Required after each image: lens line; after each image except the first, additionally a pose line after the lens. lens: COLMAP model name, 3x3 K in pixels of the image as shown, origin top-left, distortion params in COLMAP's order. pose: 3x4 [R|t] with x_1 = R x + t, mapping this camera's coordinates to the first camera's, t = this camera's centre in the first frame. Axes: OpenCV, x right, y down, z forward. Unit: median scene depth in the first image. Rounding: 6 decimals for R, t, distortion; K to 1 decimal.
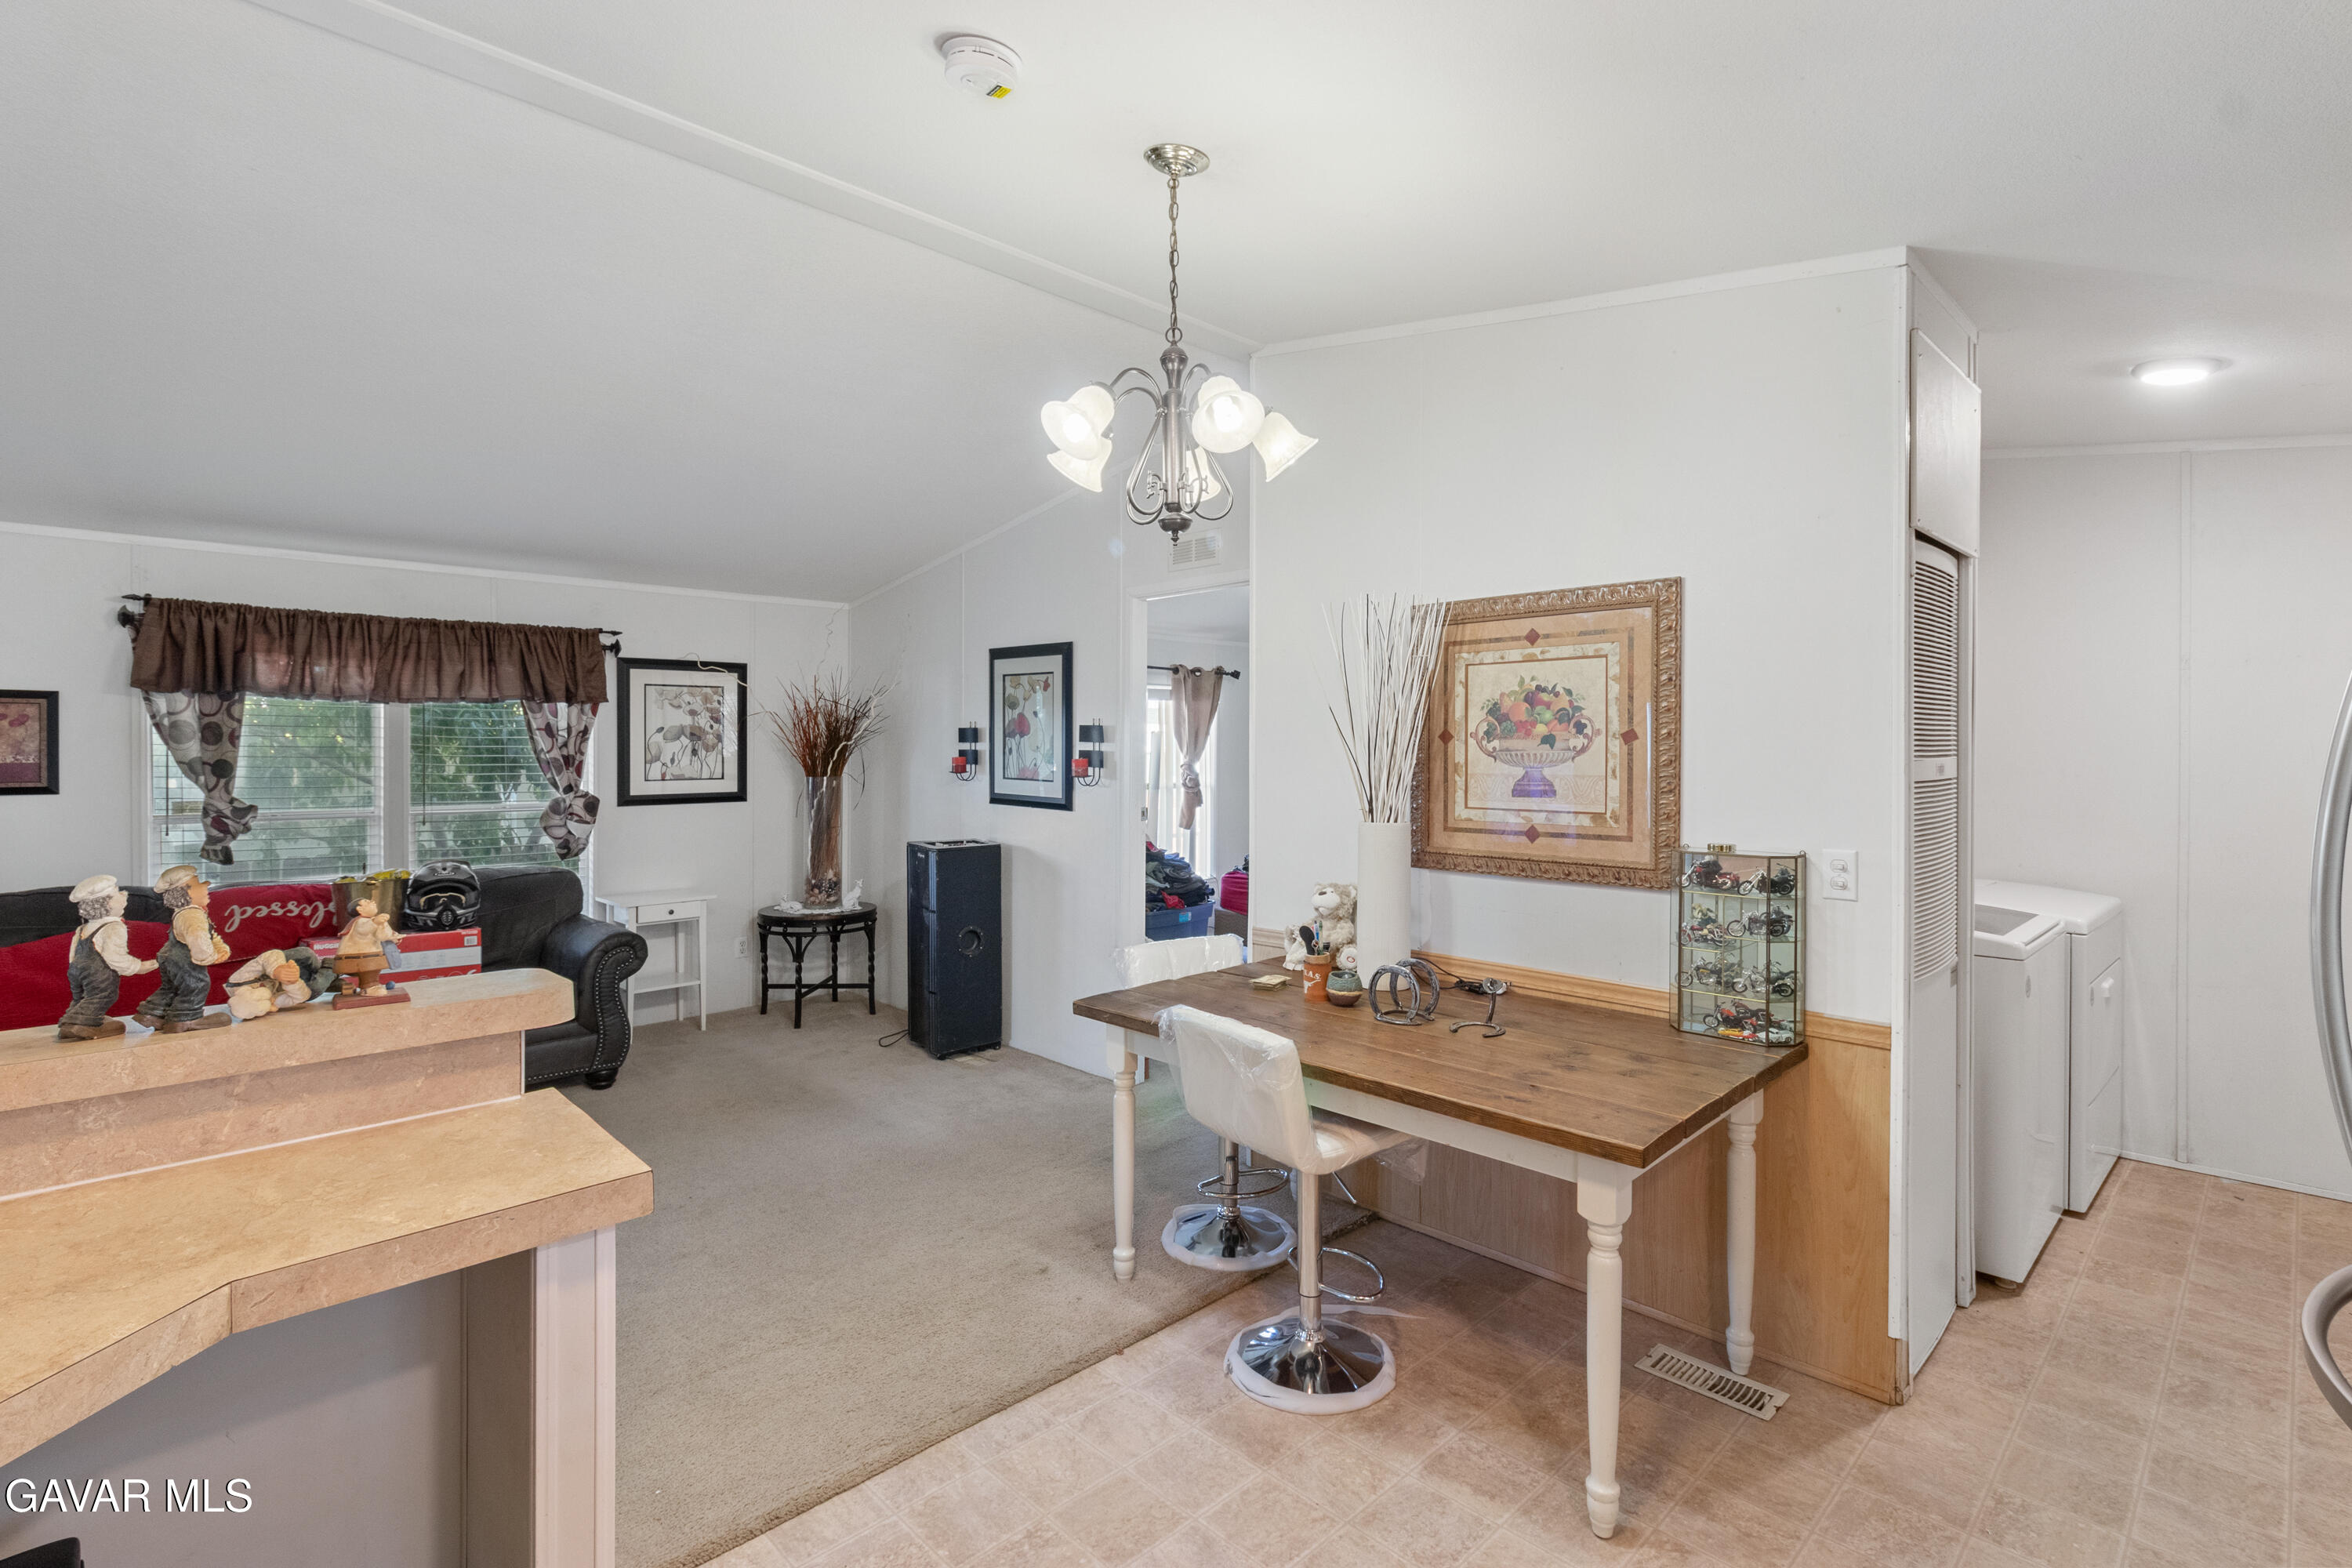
lens RADIAL K [[1092.8, 0, 1193.2], [0, 1092.8, 775.9], [0, 0, 1]] dist [-0.000506, 0.002470]
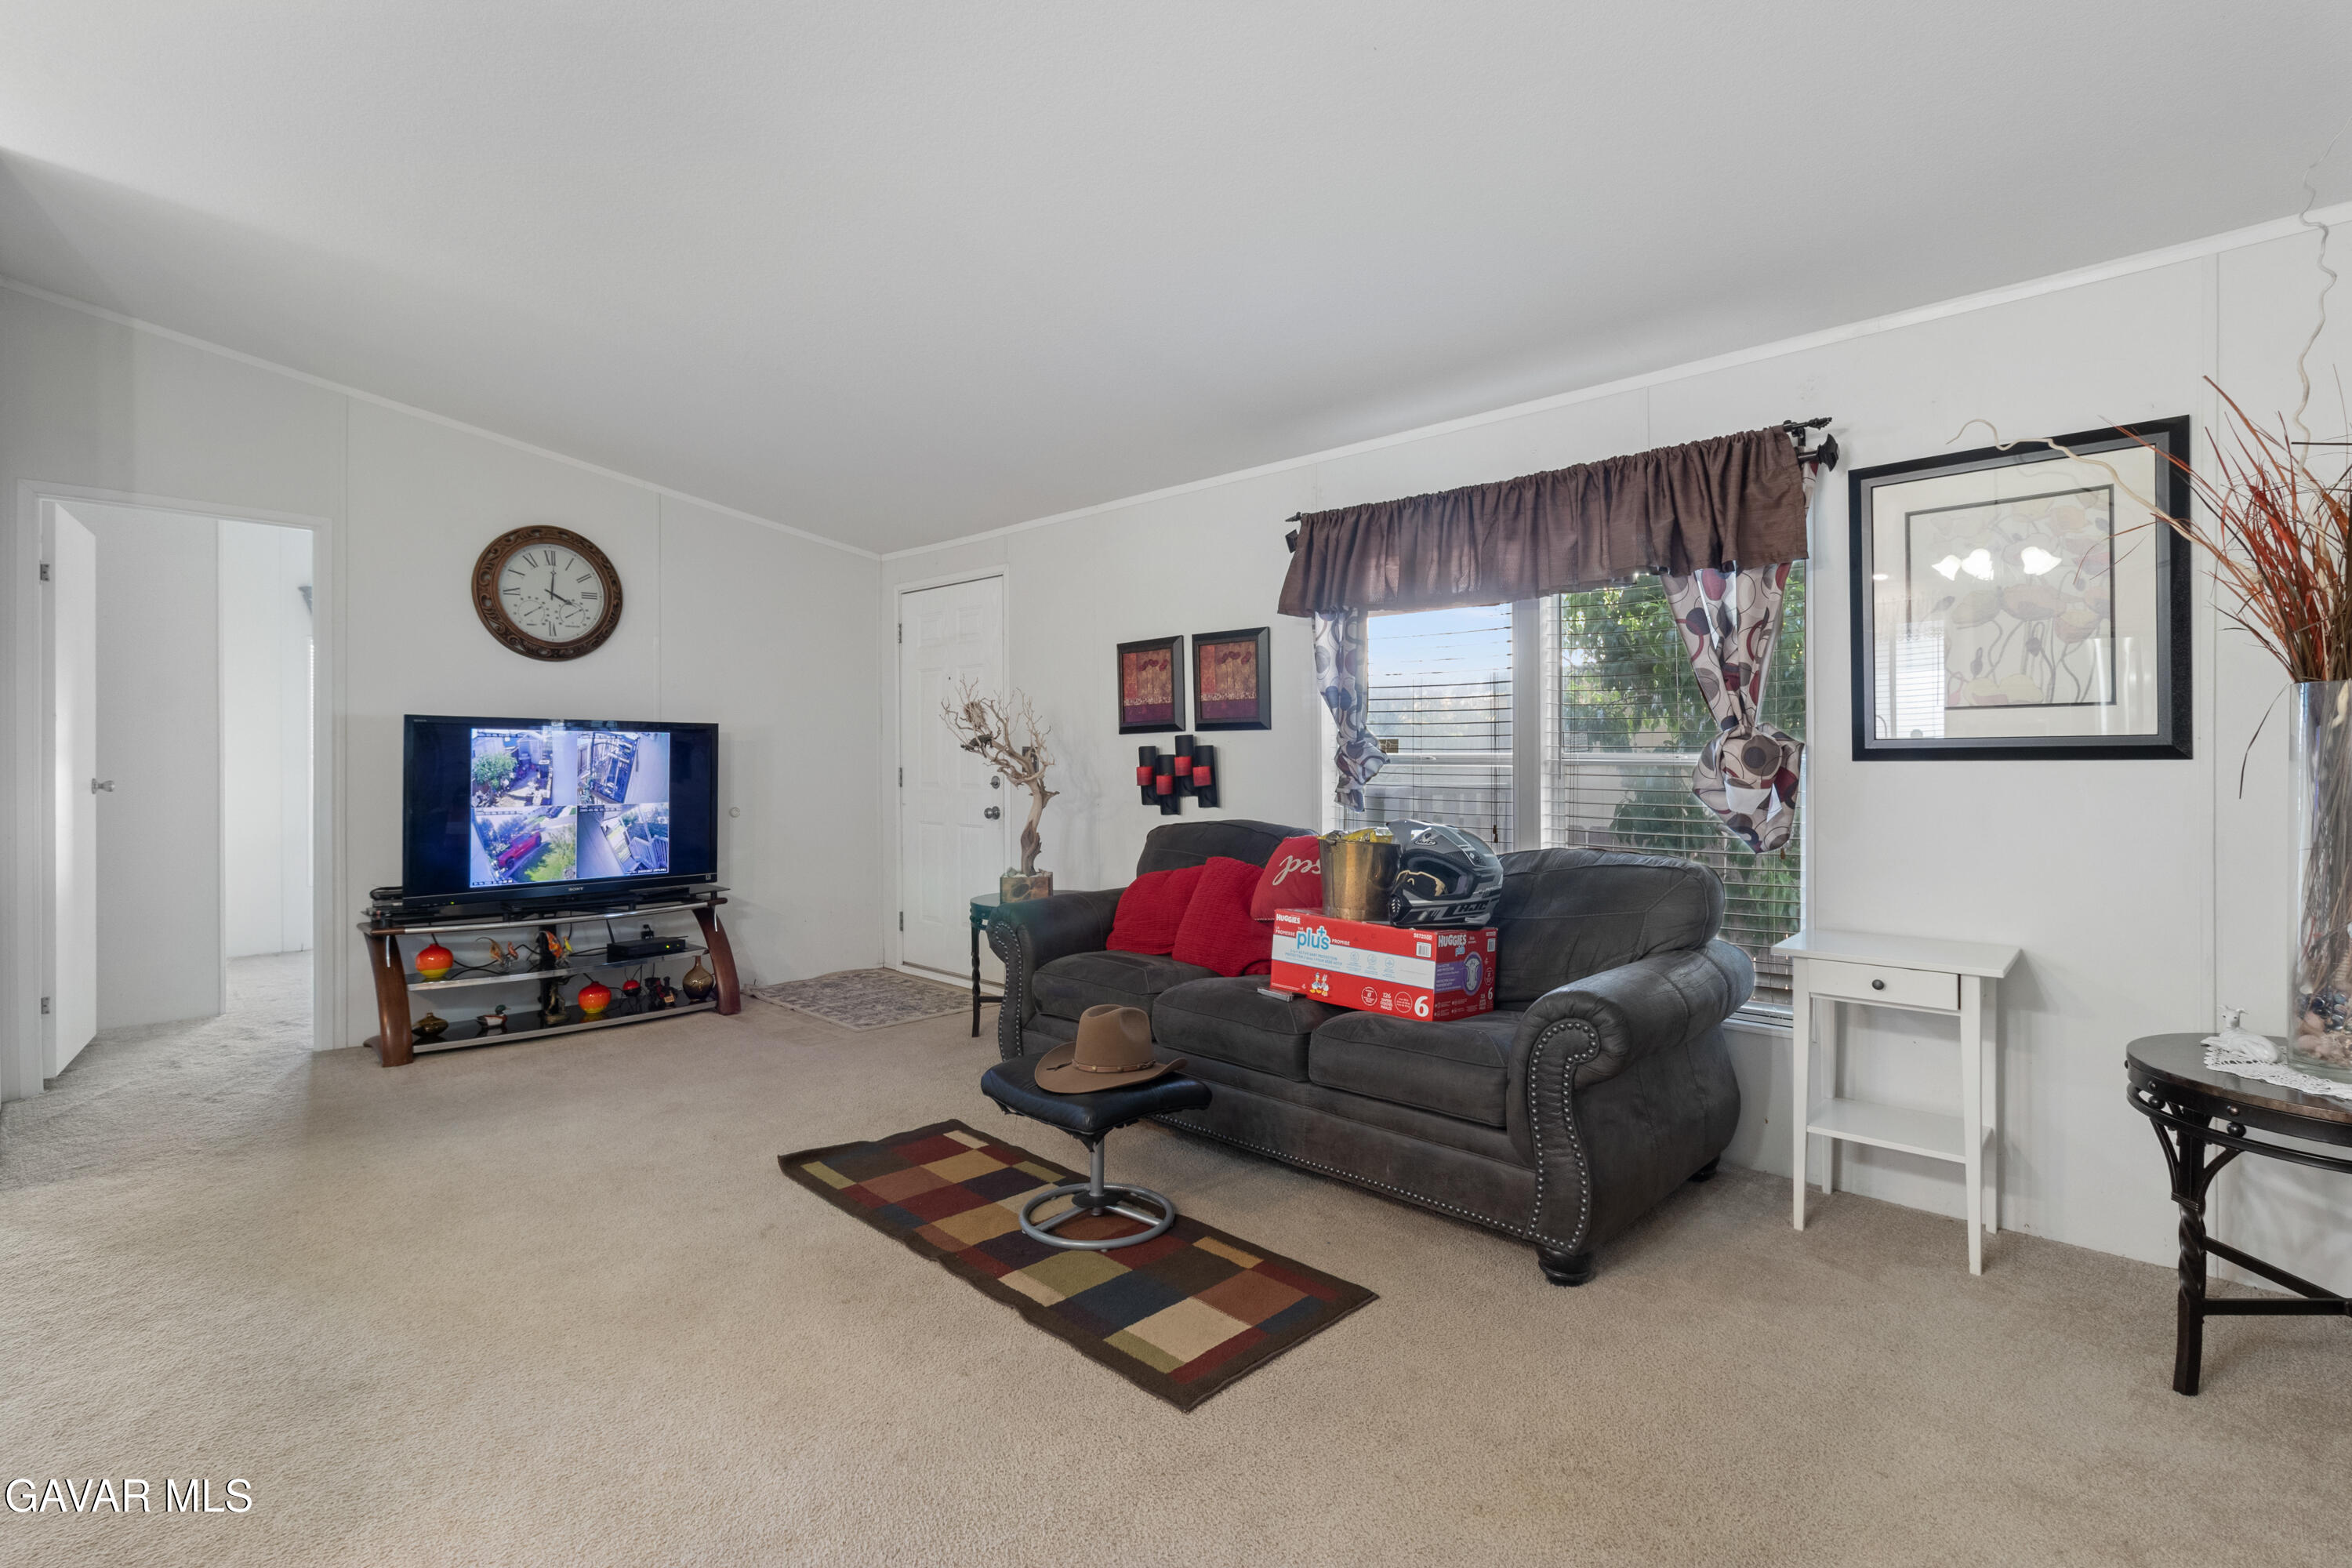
lens RADIAL K [[1092.8, 0, 1194.2], [0, 1092.8, 770.9], [0, 0, 1]] dist [-0.000506, 0.002470]
pose [[0.038222, 0.011624, -0.999202, -0.023495], [-0.021135, 0.999718, 0.010821, 0.034580], [0.999046, 0.020705, 0.038457, 0.688067]]
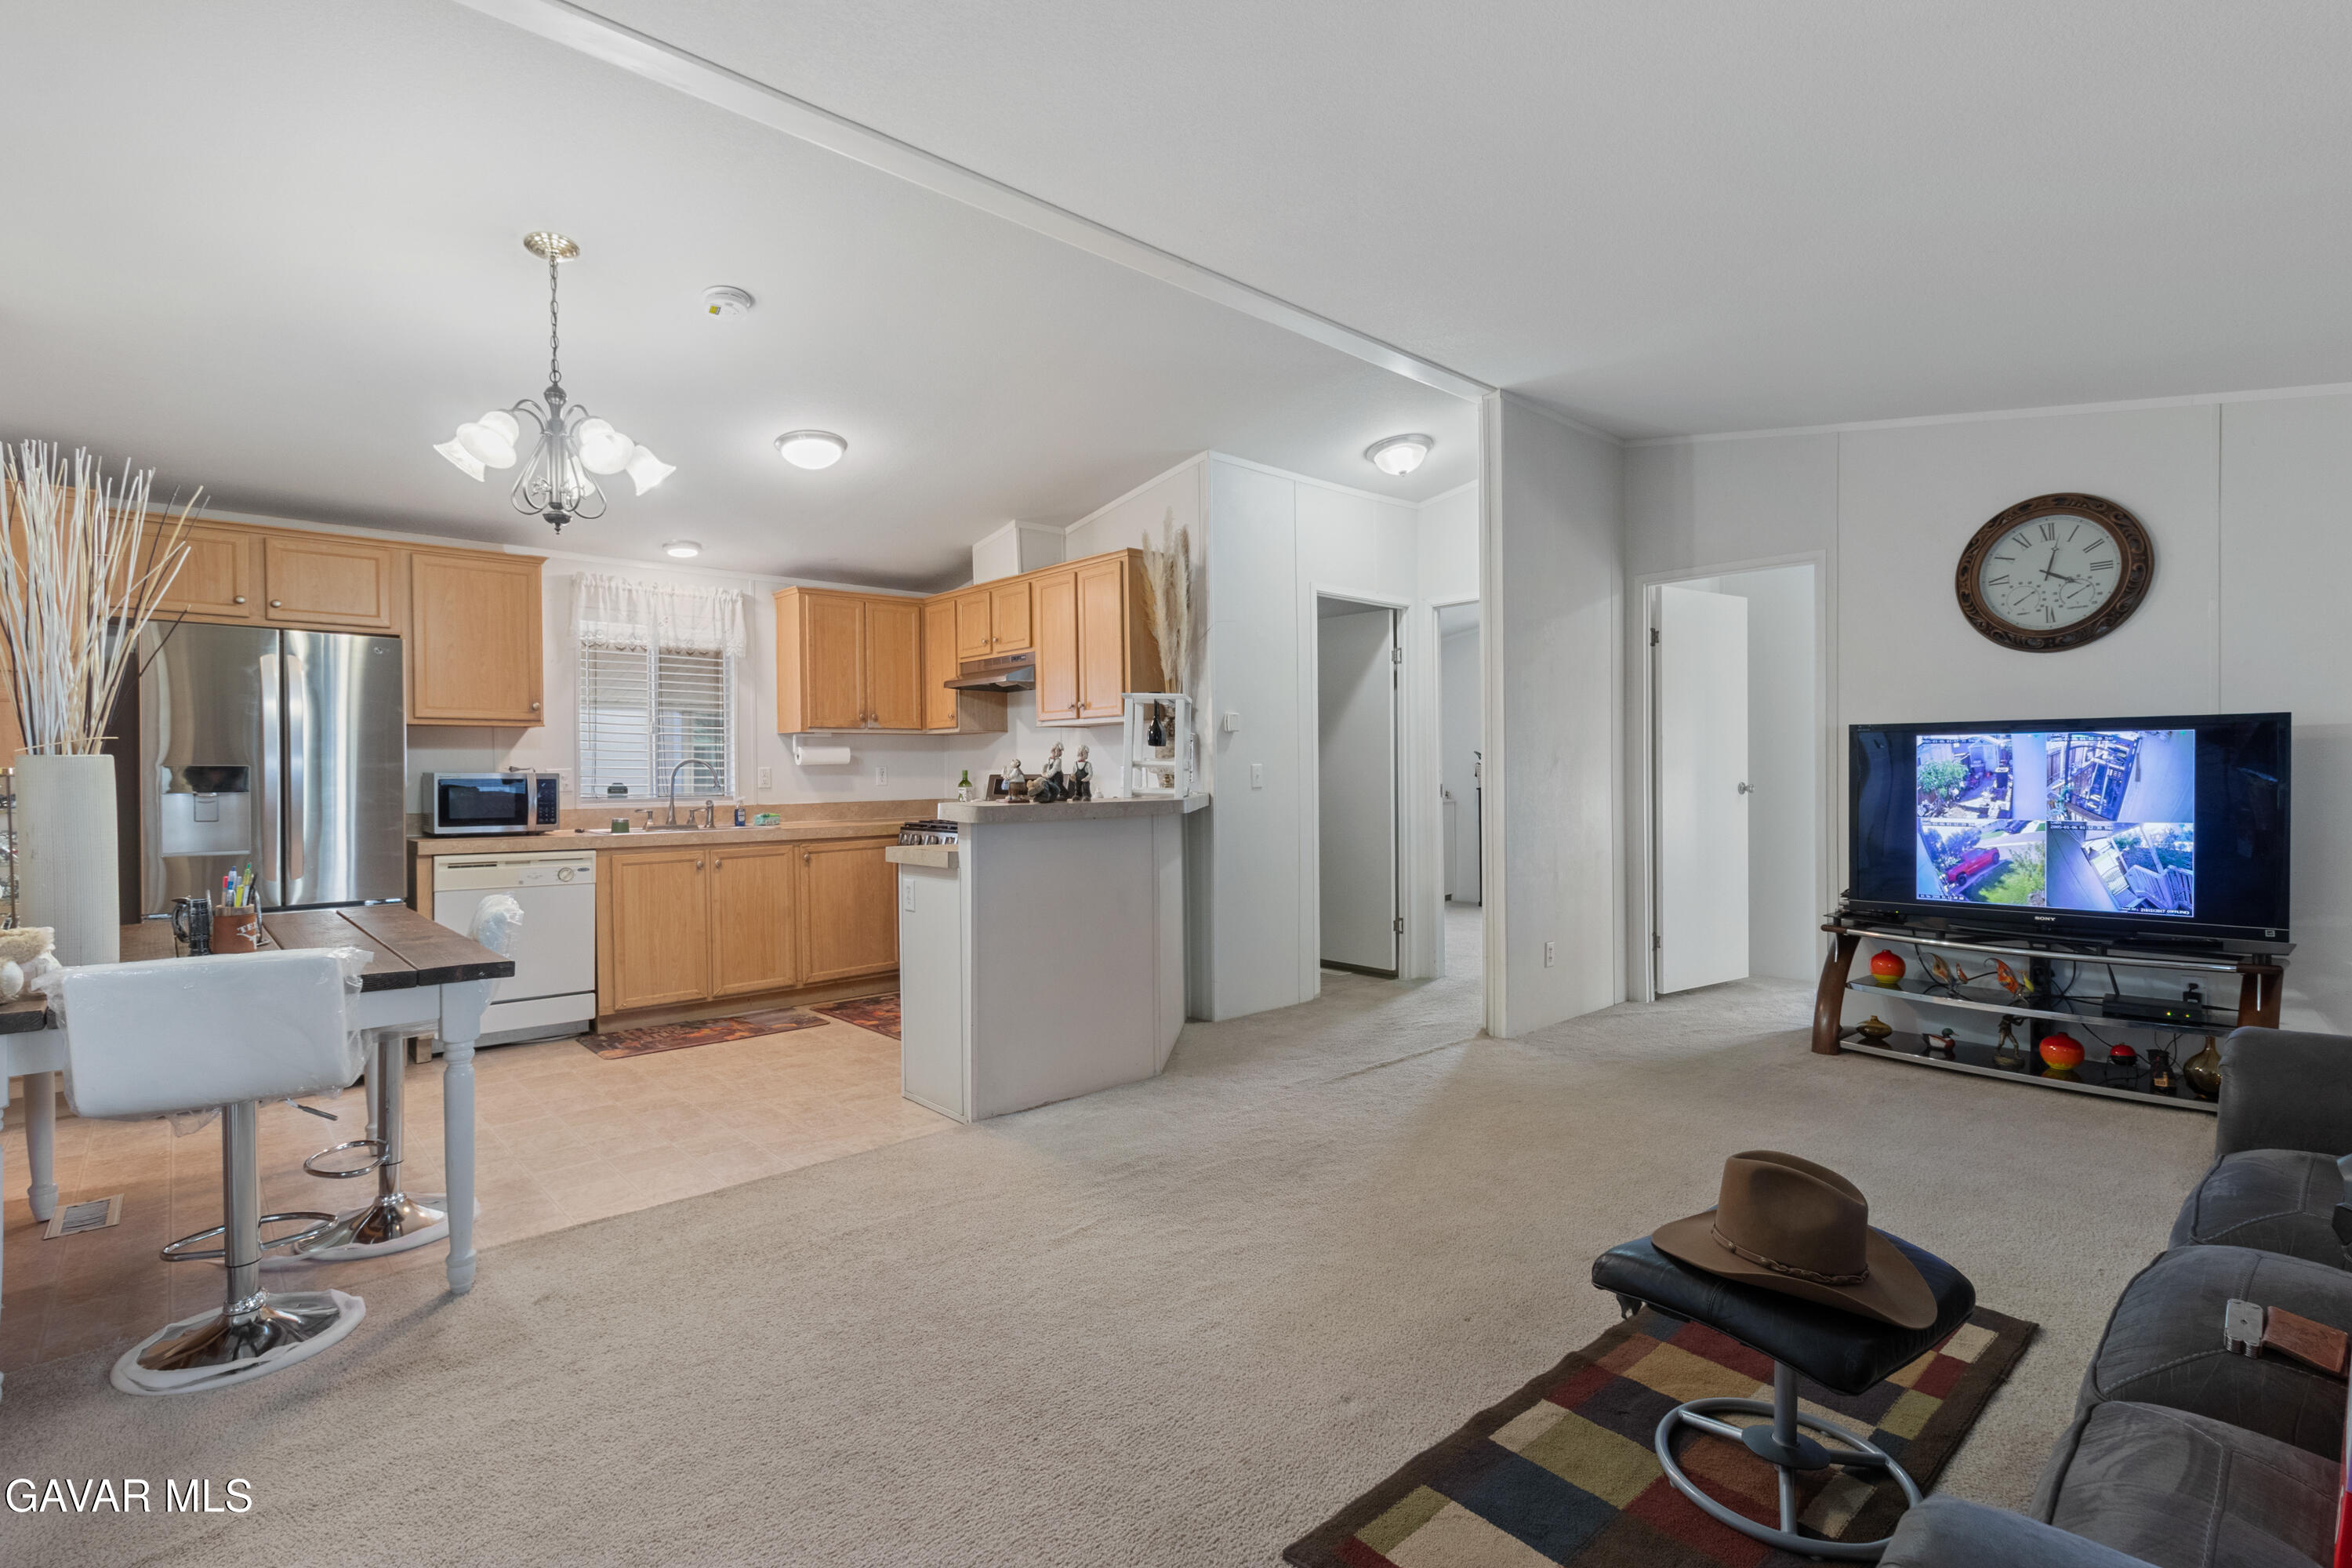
lens RADIAL K [[1092.8, 0, 1179.8], [0, 1092.8, 786.4], [0, 0, 1]] dist [-0.000506, 0.002470]
pose [[-0.999554, 0.009238, 0.028384, -0.350541], [0.010237, 0.999326, 0.035250, 0.026678], [-0.028040, 0.035525, -0.998975, 0.988022]]
